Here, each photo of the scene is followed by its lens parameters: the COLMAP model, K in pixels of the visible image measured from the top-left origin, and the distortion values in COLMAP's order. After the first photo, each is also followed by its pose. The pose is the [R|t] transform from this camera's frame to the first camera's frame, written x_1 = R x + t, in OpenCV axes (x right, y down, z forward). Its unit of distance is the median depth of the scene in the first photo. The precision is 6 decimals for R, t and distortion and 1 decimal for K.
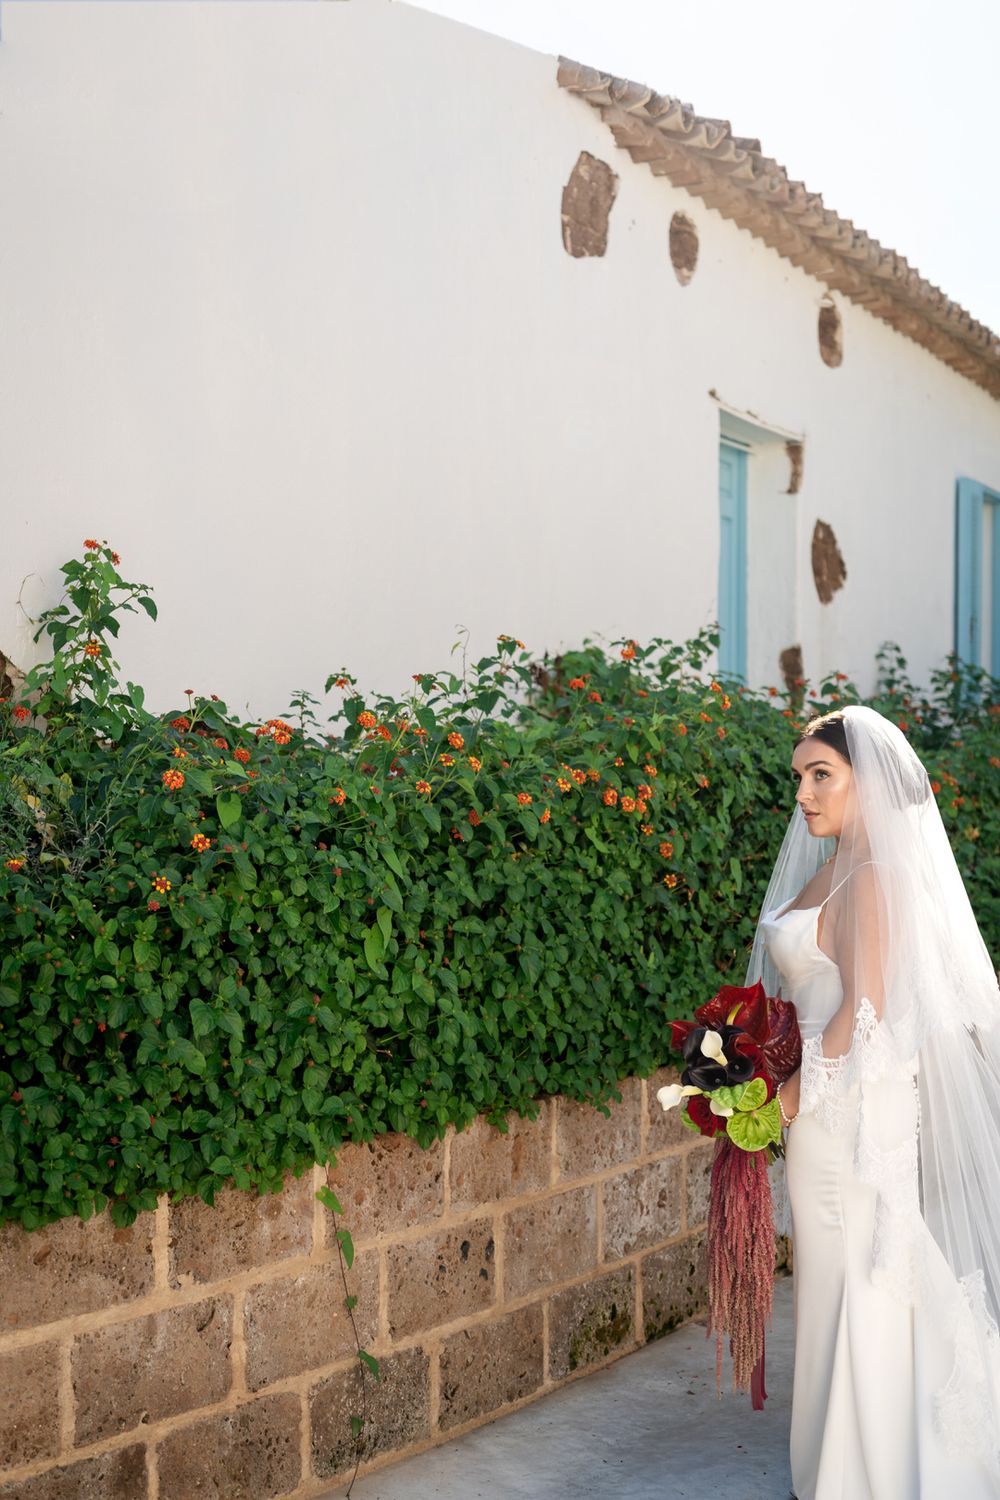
lens RADIAL K [[2203.9, 0, 501.8], [0, 2203.9, 754.9], [0, 0, 1]] dist [-0.050363, 0.000000]
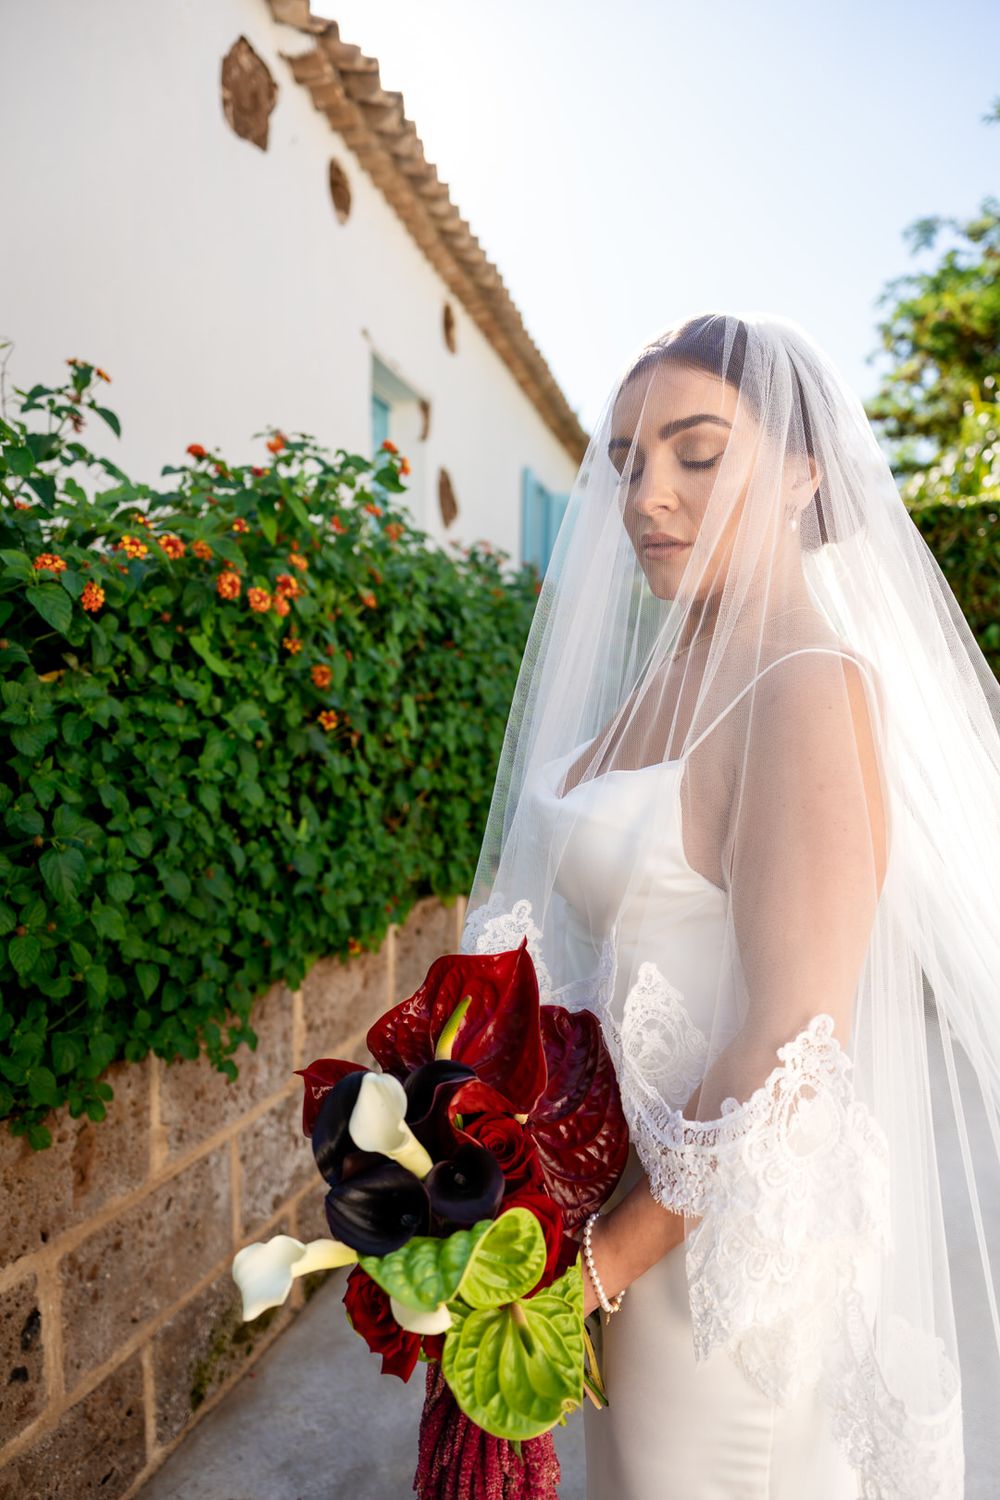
lens RADIAL K [[1025.6, 0, 499.2], [0, 1025.6, 764.2], [0, 0, 1]] dist [-0.009909, -0.001793]
pose [[0.972719, -0.015787, 0.231449, 0.053663], [-0.003975, 0.996401, 0.084673, 0.043179], [-0.231953, -0.083283, 0.969155, 0.666621]]
